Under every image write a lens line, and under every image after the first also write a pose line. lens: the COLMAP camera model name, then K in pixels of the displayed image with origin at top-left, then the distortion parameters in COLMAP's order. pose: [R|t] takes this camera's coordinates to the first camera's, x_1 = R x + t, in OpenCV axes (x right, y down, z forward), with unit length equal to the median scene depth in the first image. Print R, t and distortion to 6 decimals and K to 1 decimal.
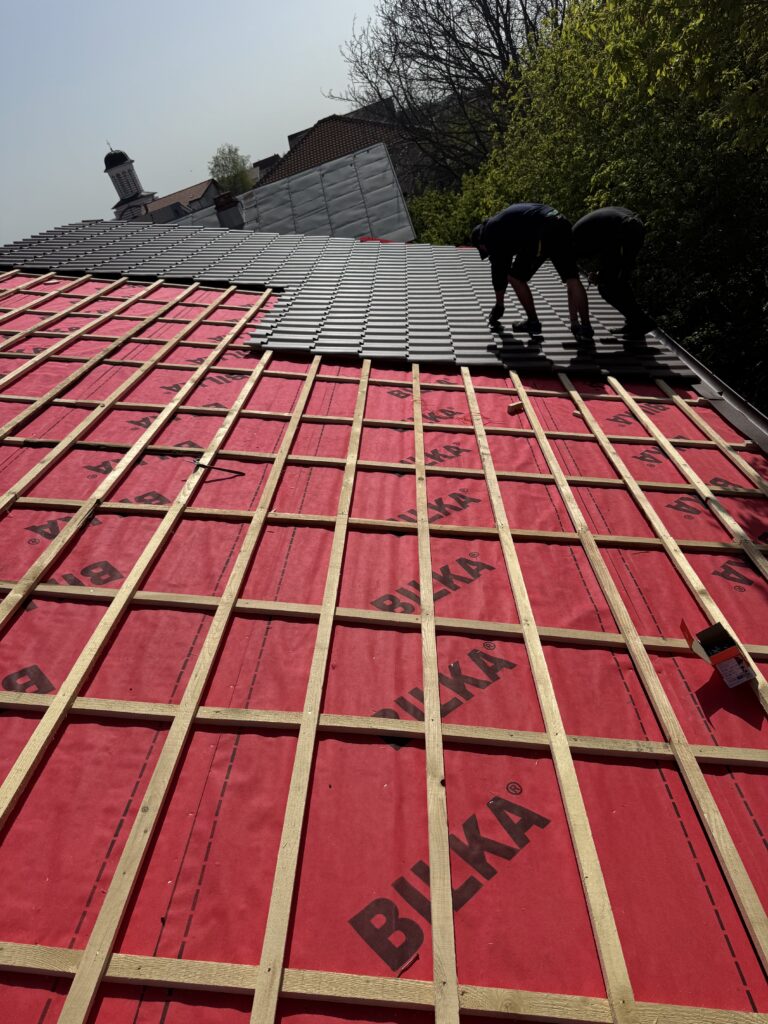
lens RADIAL K [[734.1, 0, 392.9], [0, 734.1, 511.3], [0, 0, 1]] dist [0.030937, -0.041705]
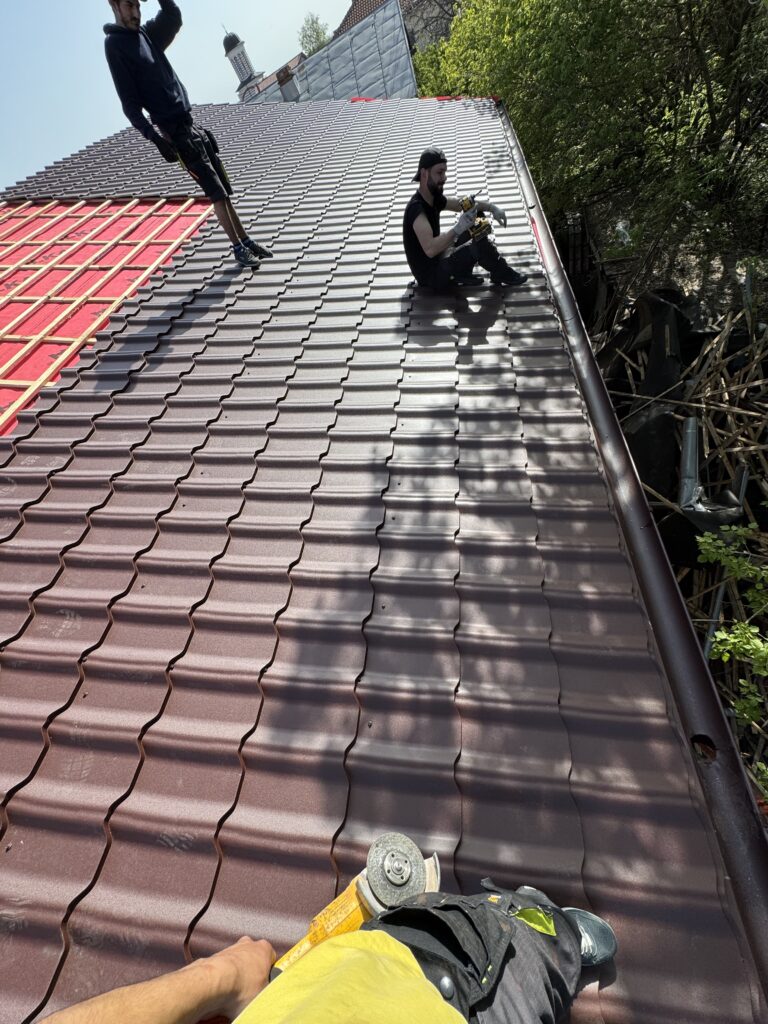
lens RADIAL K [[410.3, 0, 390.1], [0, 410.3, 518.2], [0, 0, 1]] dist [-0.003631, 0.000610]
pose [[0.991810, 0.007170, -0.127522, 0.346322], [0.048309, 0.903192, 0.426509, 0.067679], [0.118235, -0.429176, 0.895449, -0.116642]]
